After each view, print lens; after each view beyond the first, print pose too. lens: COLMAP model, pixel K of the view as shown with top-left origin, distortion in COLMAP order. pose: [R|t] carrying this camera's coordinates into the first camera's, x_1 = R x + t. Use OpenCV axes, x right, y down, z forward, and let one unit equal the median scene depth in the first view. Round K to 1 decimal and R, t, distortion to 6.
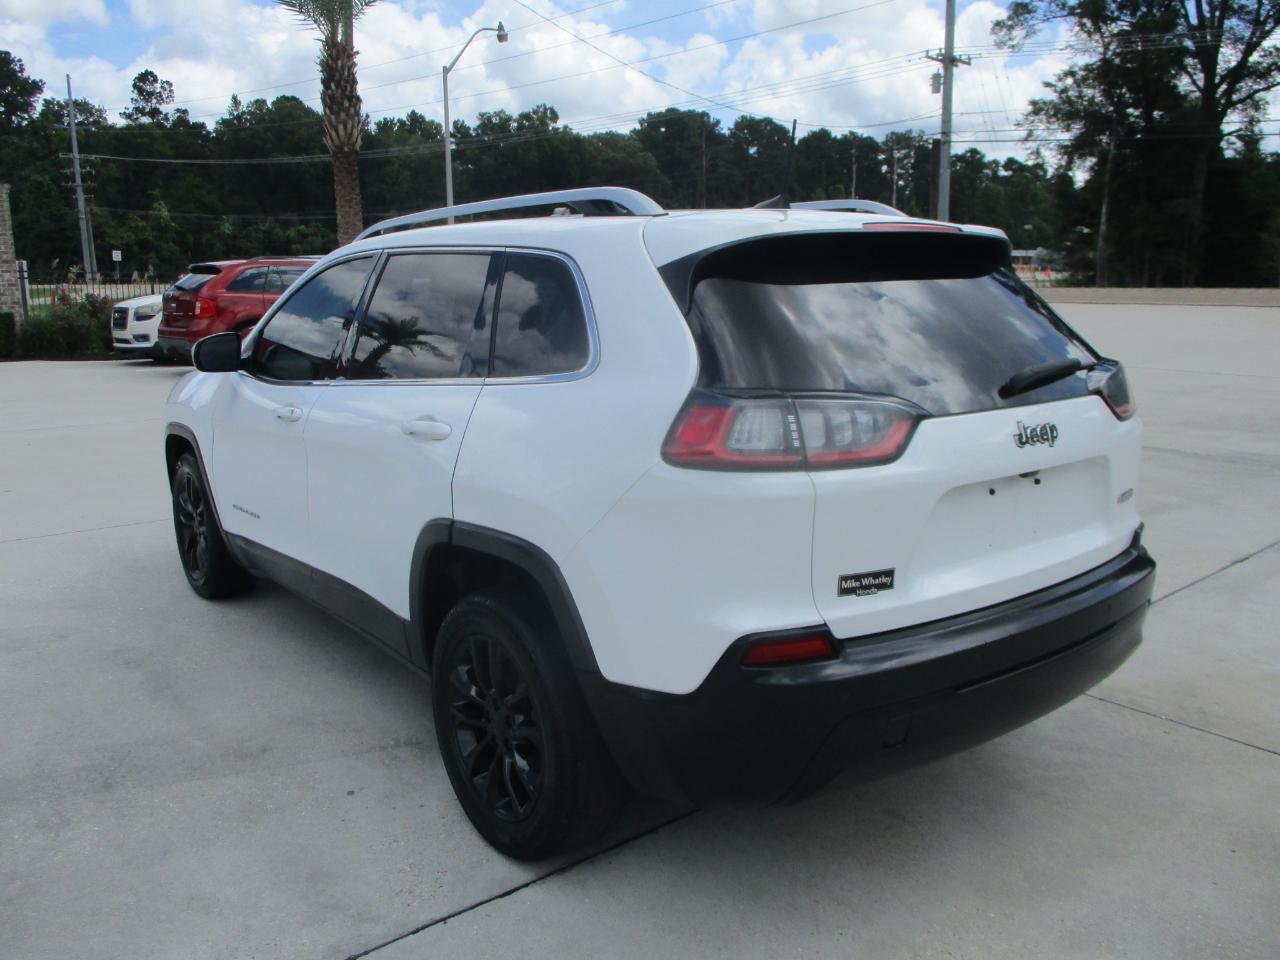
lens RADIAL K [[1047.0, 0, 641.4], [0, 1047.0, 477.8], [0, 0, 1]] dist [-0.018822, -0.012344]
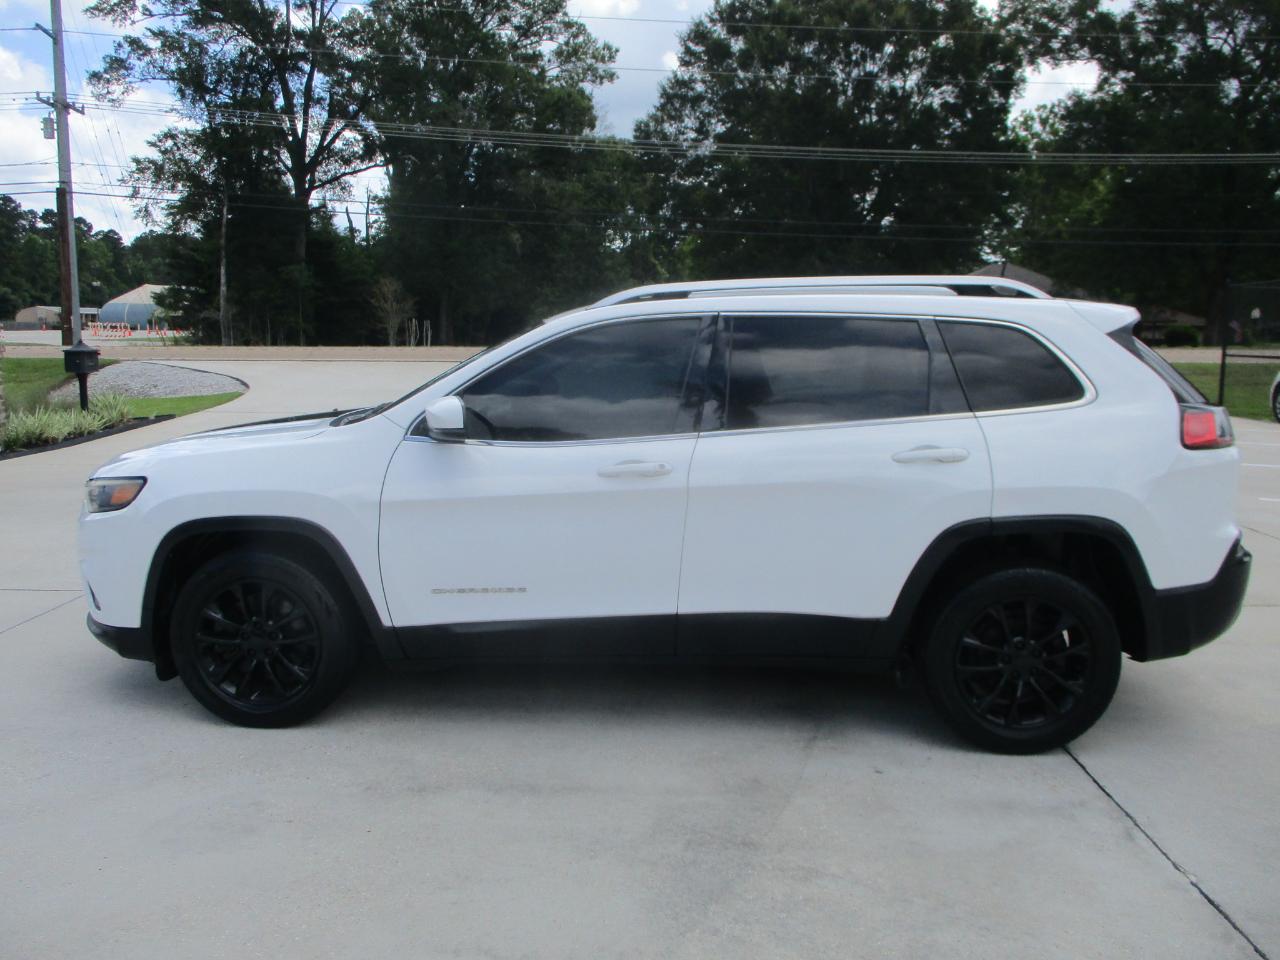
lens RADIAL K [[1047.0, 0, 648.1], [0, 1047.0, 472.2], [0, 0, 1]] dist [-0.018822, -0.012344]
pose [[0.660931, -0.088669, 0.745190, -0.069312], [0.133405, 0.991061, -0.000397, -0.003583], [-0.738494, 0.099675, 0.666852, 0.019904]]
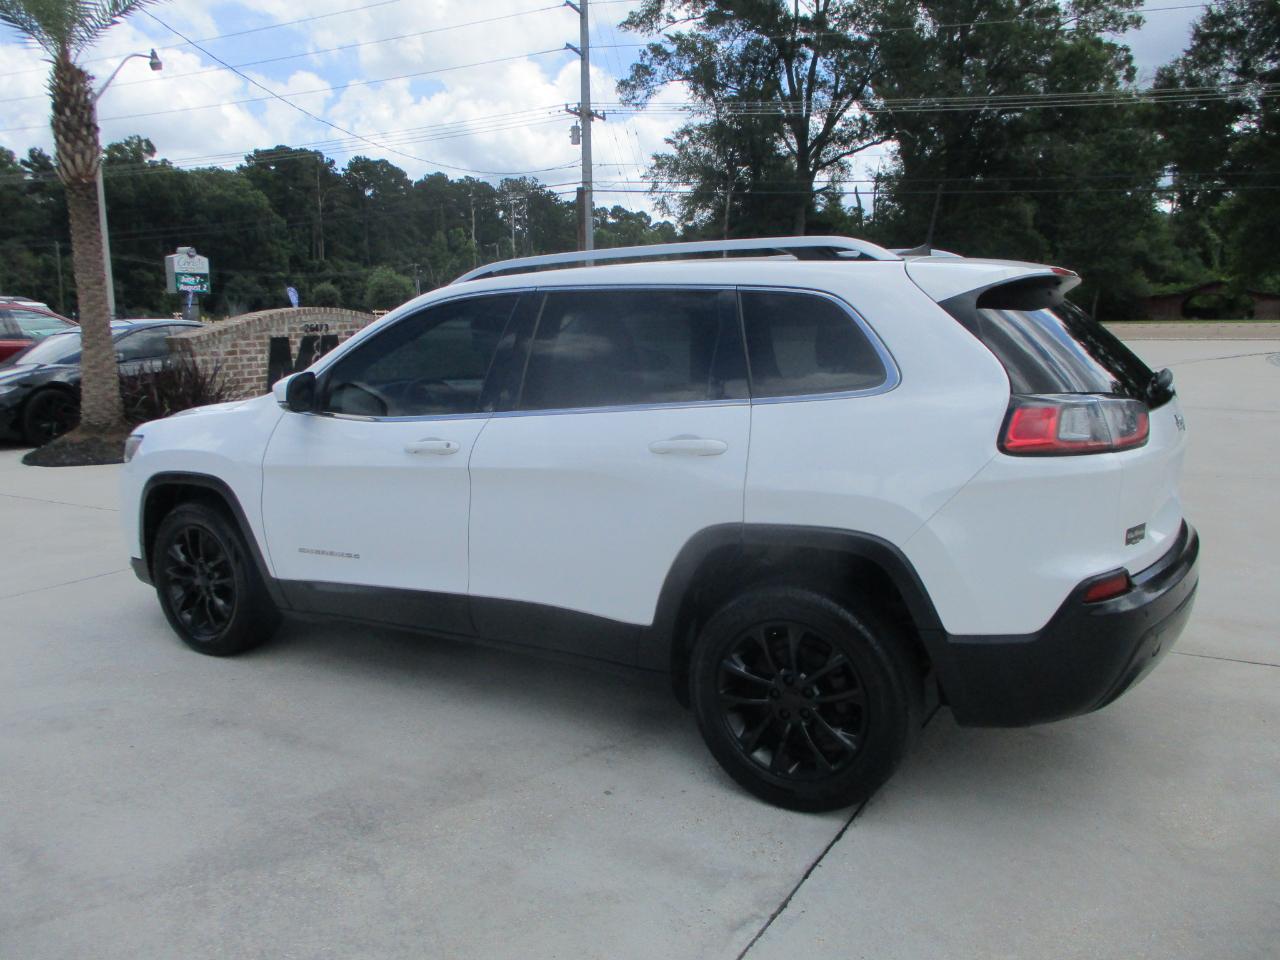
lens RADIAL K [[1047.0, 0, 645.9], [0, 1047.0, 476.2], [0, 0, 1]] dist [-0.018822, -0.012344]
pose [[0.937033, -0.057470, 0.344479, -0.031527], [0.071307, 0.997072, -0.027622, 0.000647], [-0.341883, 0.050447, 0.938387, -0.001663]]
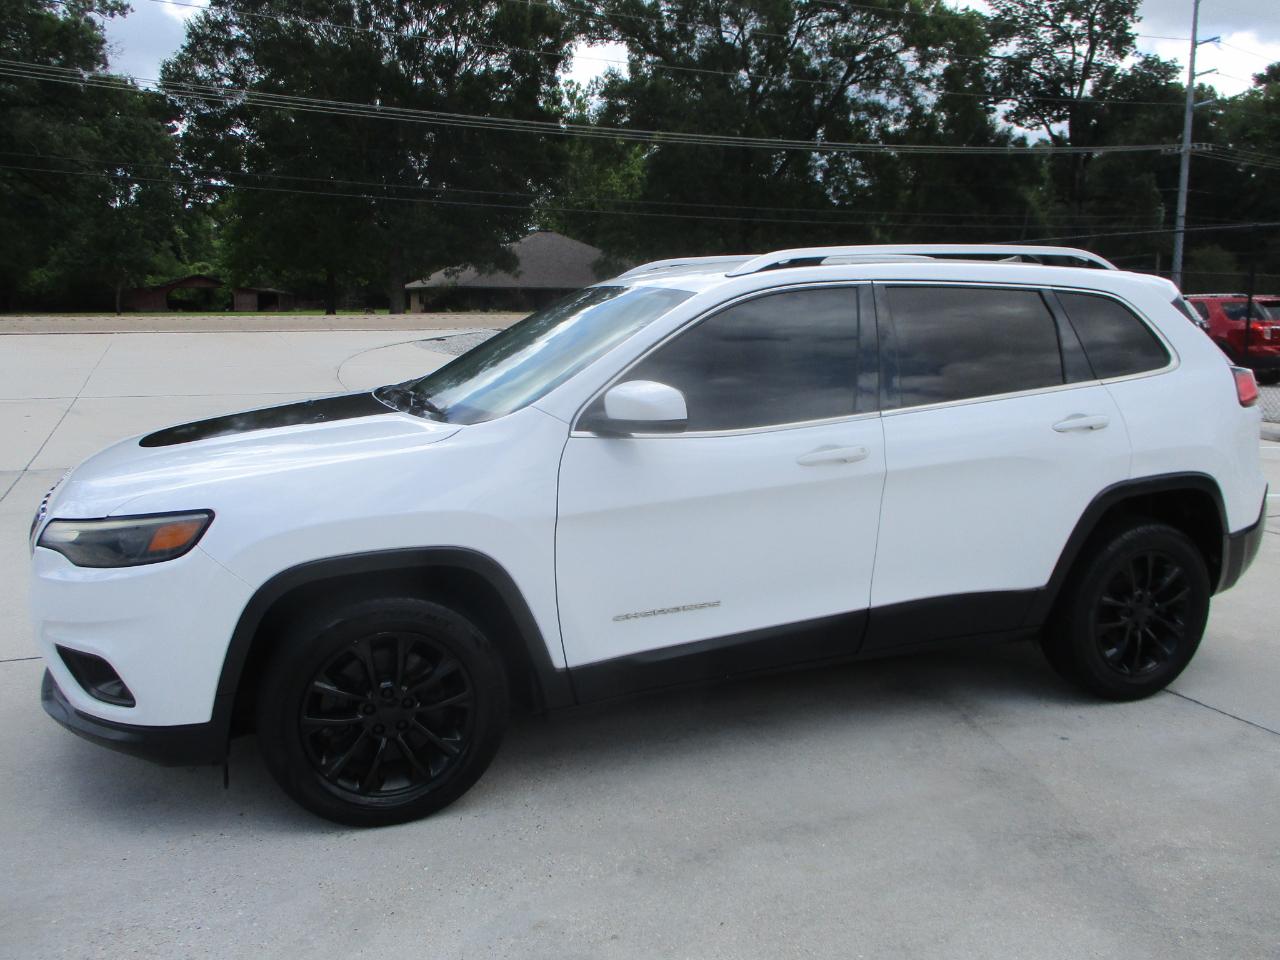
lens RADIAL K [[1047.0, 0, 647.9], [0, 1047.0, 472.7], [0, 0, 1]] dist [-0.018822, -0.012344]
pose [[0.279635, -0.146113, 0.948923, -0.079980], [0.175224, 0.979519, 0.099188, -0.010545], [-0.943981, 0.138537, 0.299510, 0.056102]]
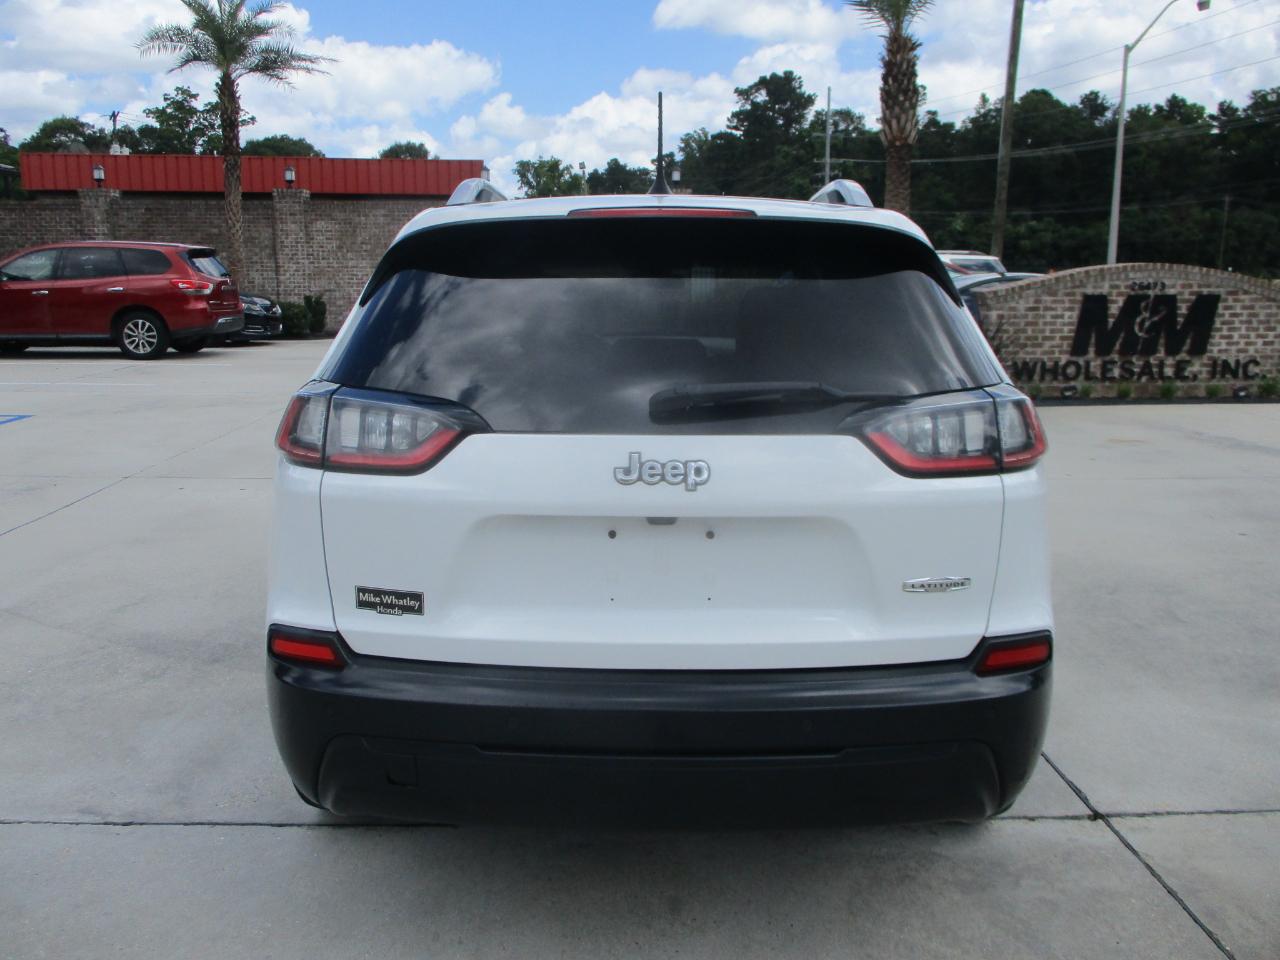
lens RADIAL K [[1047.0, 0, 638.1], [0, 1047.0, 475.5], [0, 0, 1]] dist [-0.018822, -0.012344]
pose [[0.784415, 0.127503, -0.606989, 0.035252], [-0.126529, 0.990958, 0.044645, -0.002935], [0.607193, 0.041781, 0.793455, 0.015153]]
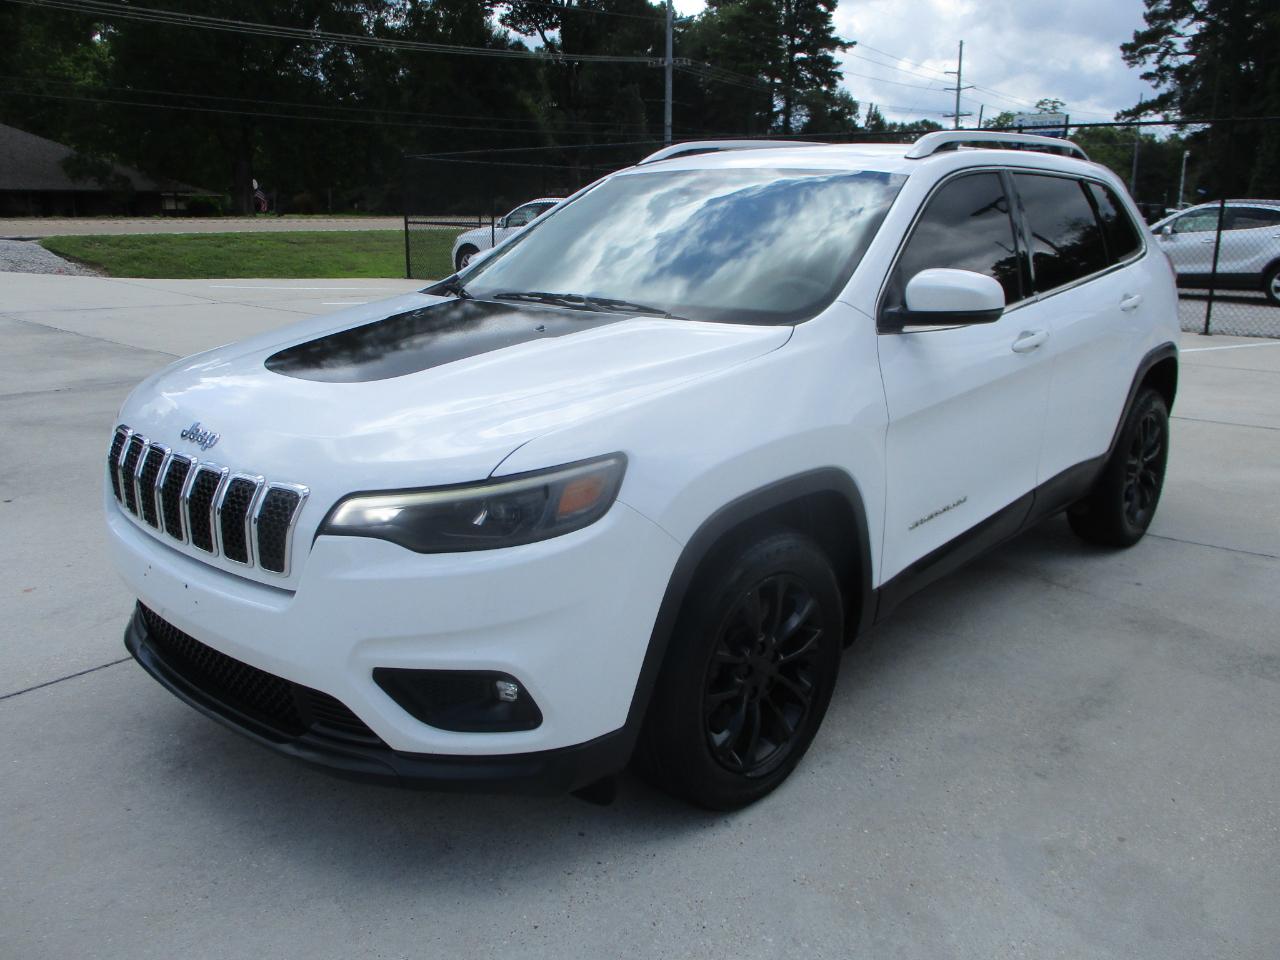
lens RADIAL K [[1047.0, 0, 651.9], [0, 1047.0, 471.2], [0, 0, 1]] dist [-0.018822, -0.012344]
pose [[-0.190867, -0.231904, 0.953829, -0.075272], [0.180027, 0.946942, 0.266254, -0.016453], [-0.964966, 0.222534, -0.138991, 0.094002]]
